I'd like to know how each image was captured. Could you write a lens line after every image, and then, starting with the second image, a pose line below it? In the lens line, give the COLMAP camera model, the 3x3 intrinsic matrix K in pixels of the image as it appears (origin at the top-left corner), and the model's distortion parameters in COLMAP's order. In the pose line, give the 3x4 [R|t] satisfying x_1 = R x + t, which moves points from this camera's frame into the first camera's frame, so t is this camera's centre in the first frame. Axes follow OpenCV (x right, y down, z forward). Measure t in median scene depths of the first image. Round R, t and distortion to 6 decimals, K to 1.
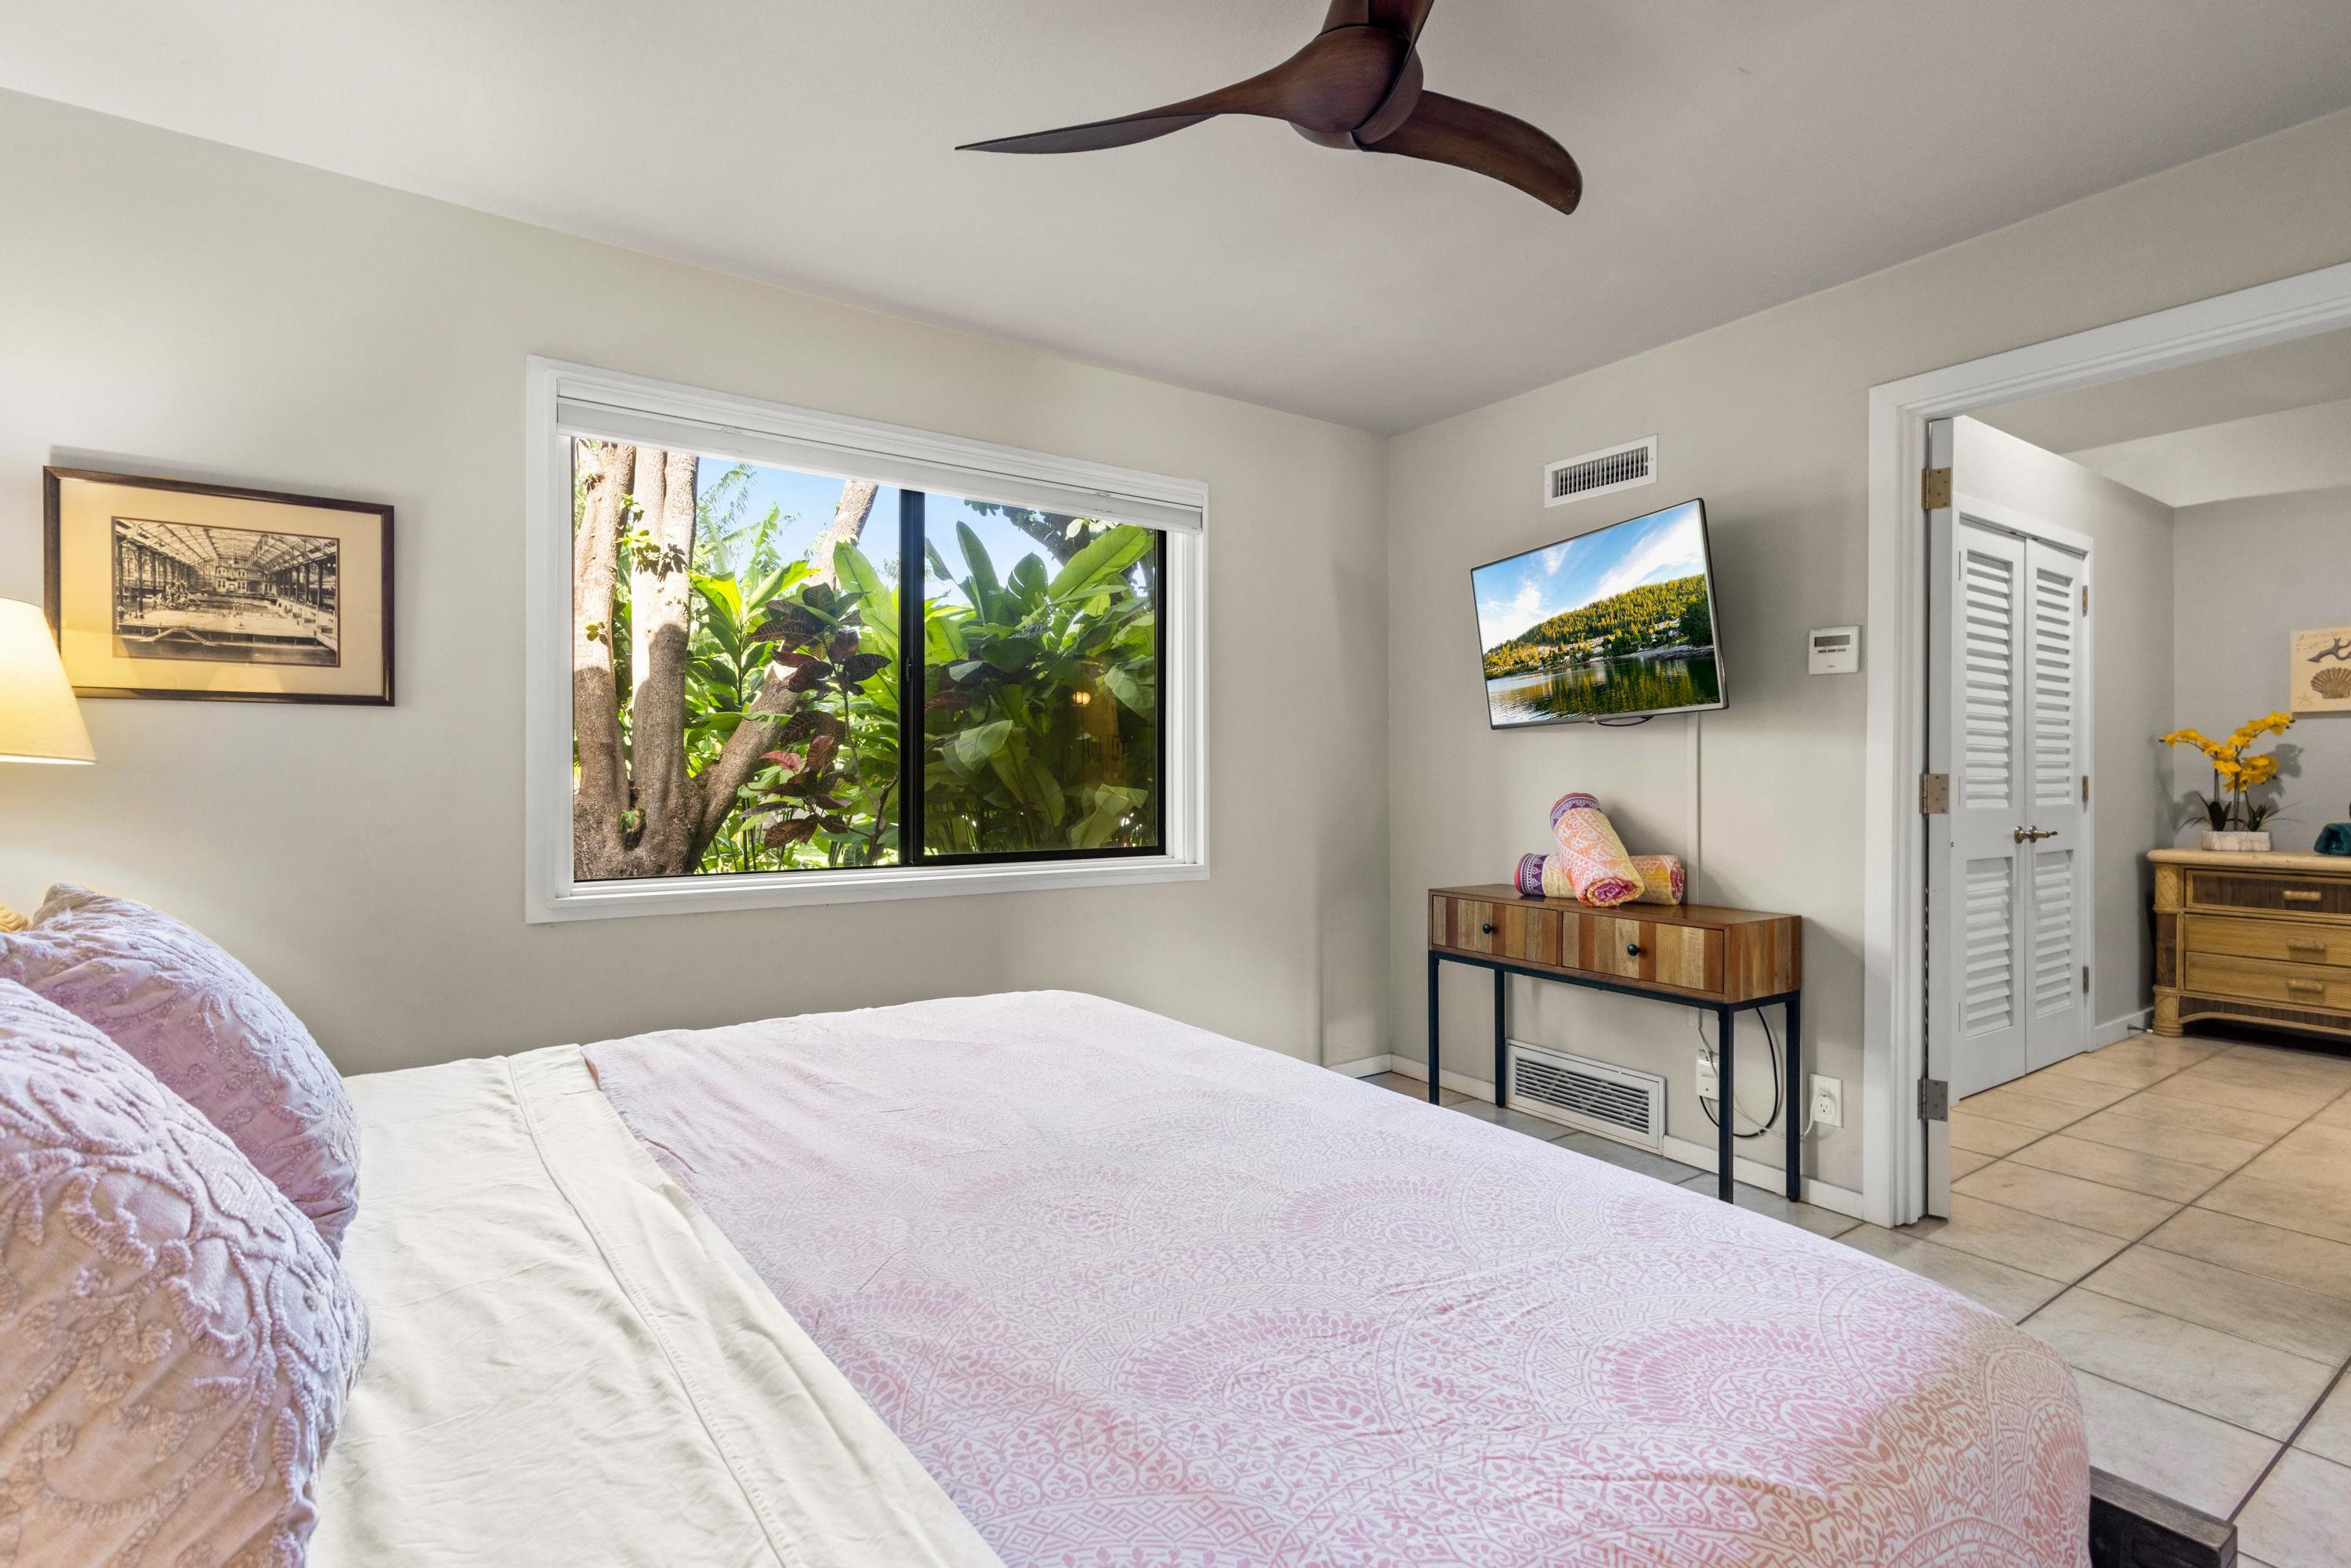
lens RADIAL K [[1091.7, 0, 1177.9], [0, 1091.7, 777.7], [0, 0, 1]] dist [0.007954, -0.002625]
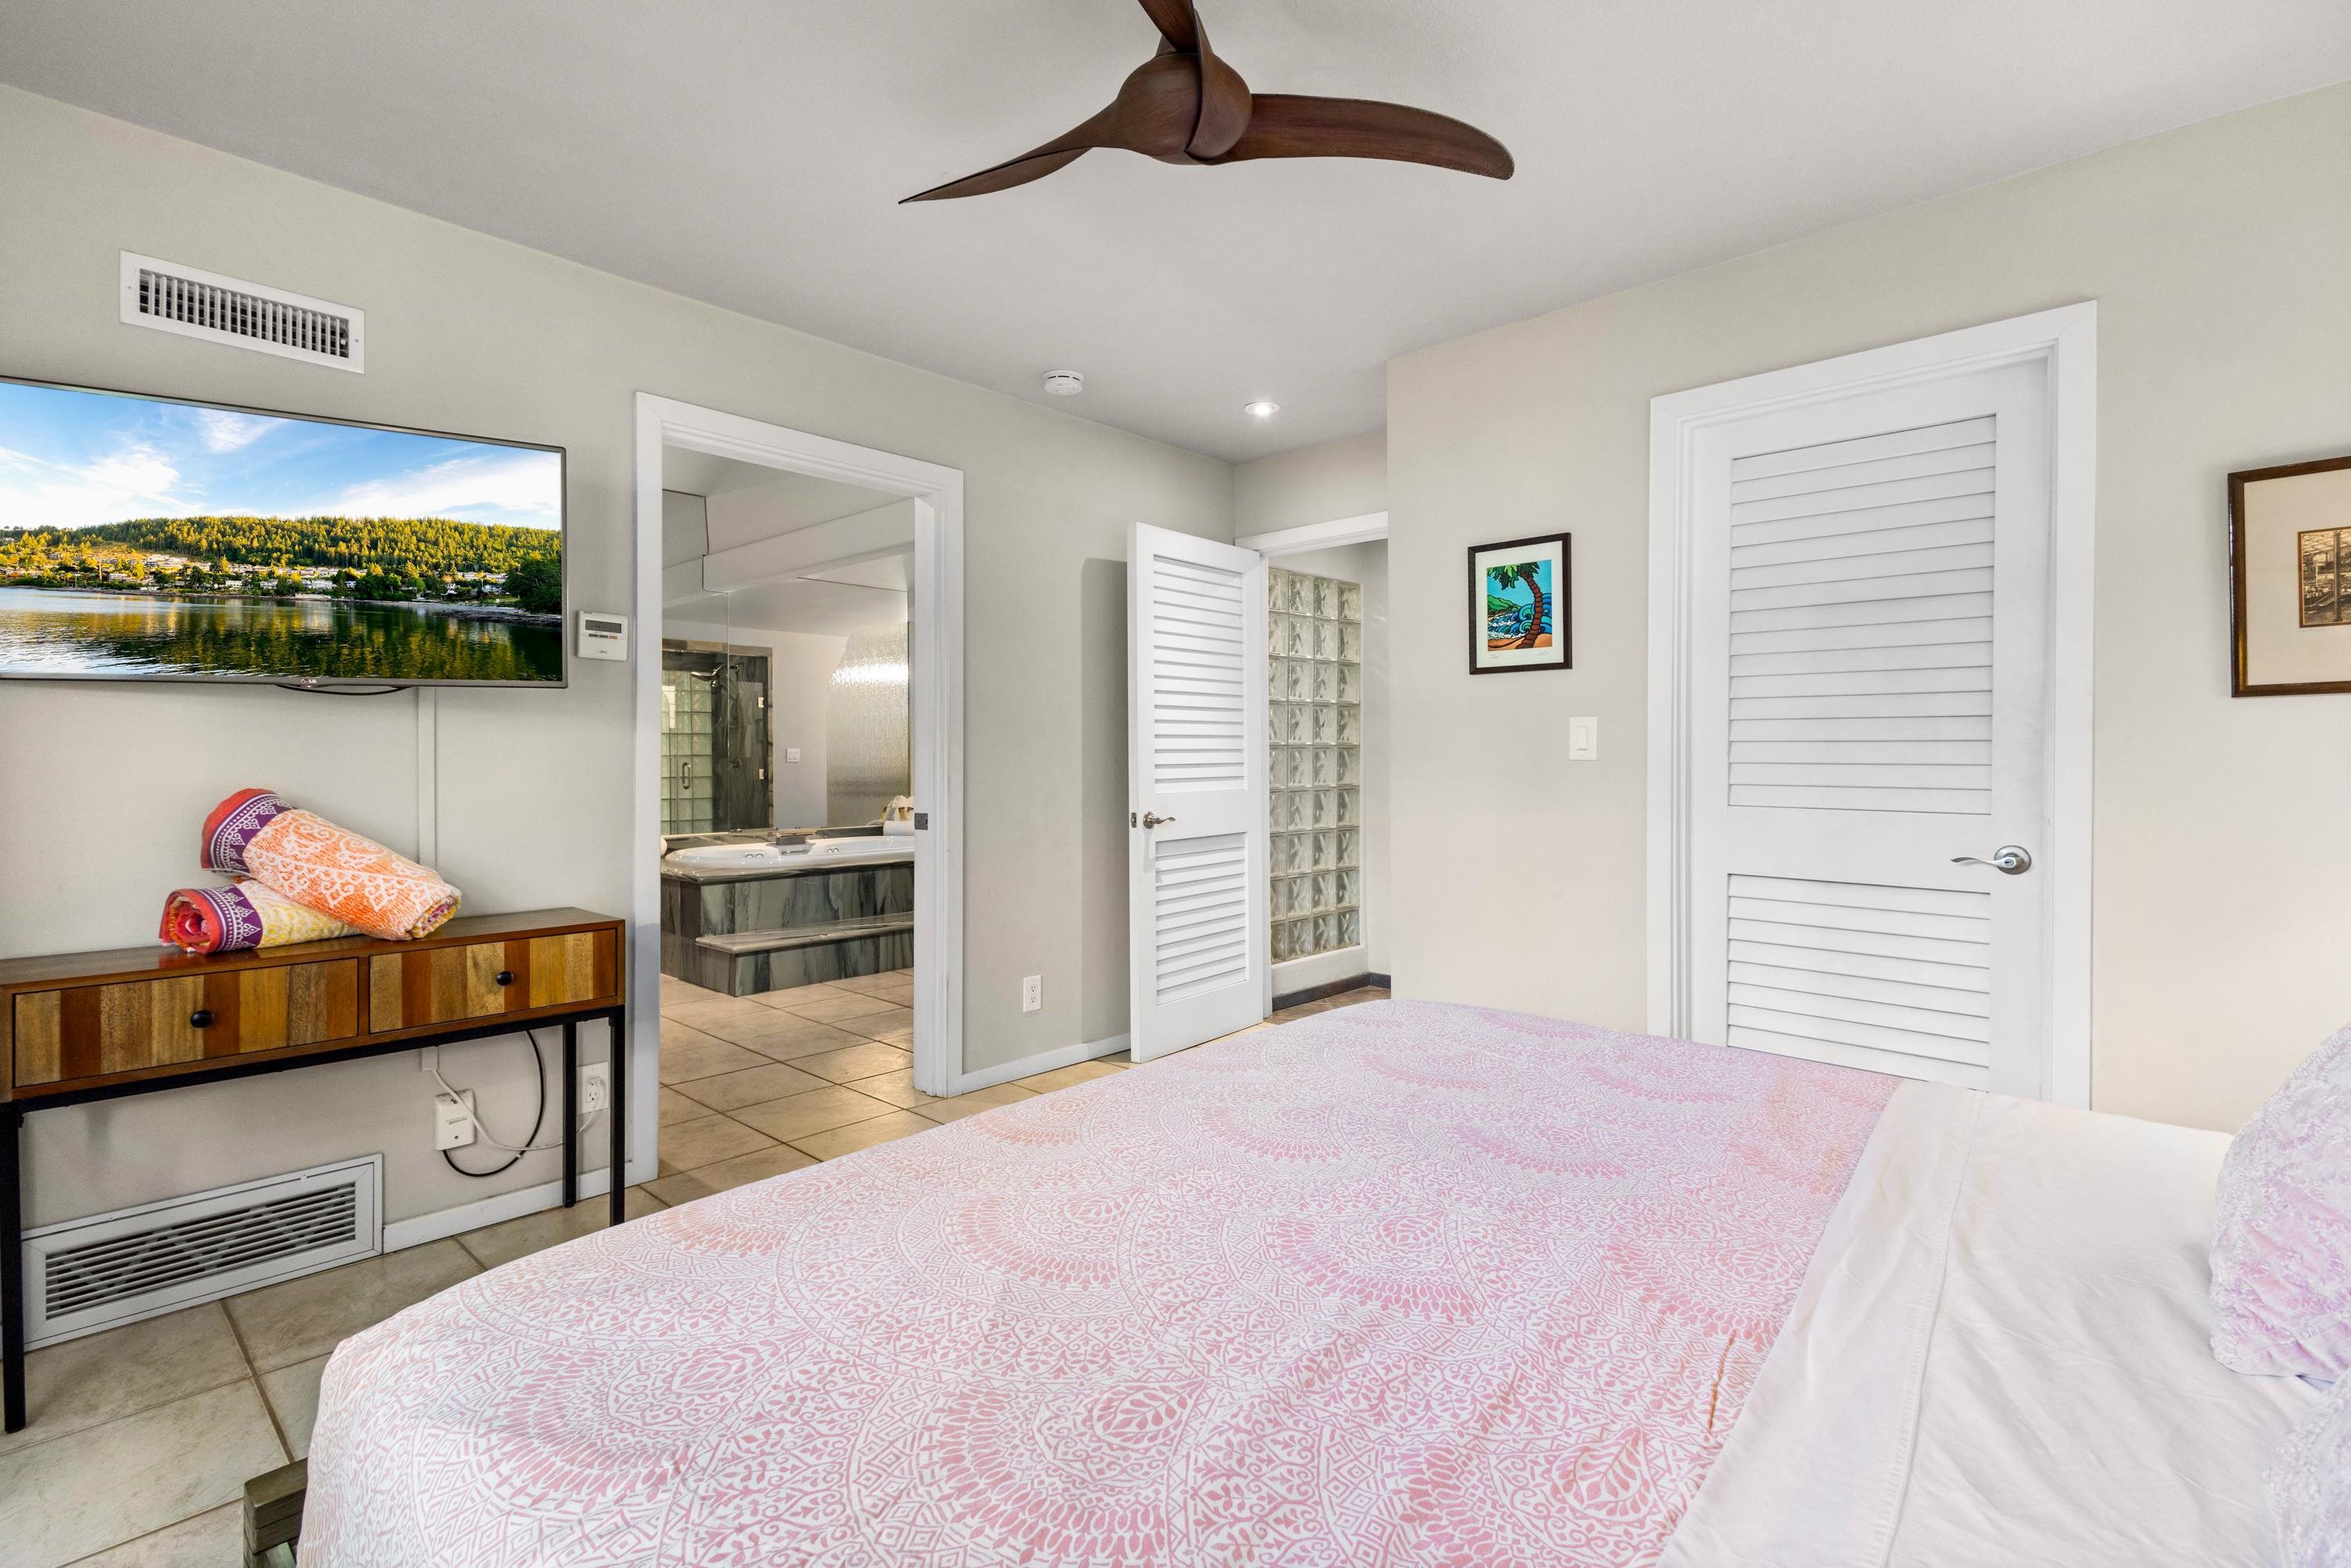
lens RADIAL K [[1091.7, 0, 1178.9], [0, 1091.7, 777.5], [0, 0, 1]] dist [0.007954, -0.002625]
pose [[-0.225636, -0.022576, 0.973950, -0.442716], [0.002633, 0.999714, 0.023784, -0.008281], [-0.974208, 0.007931, -0.225512, 0.639120]]
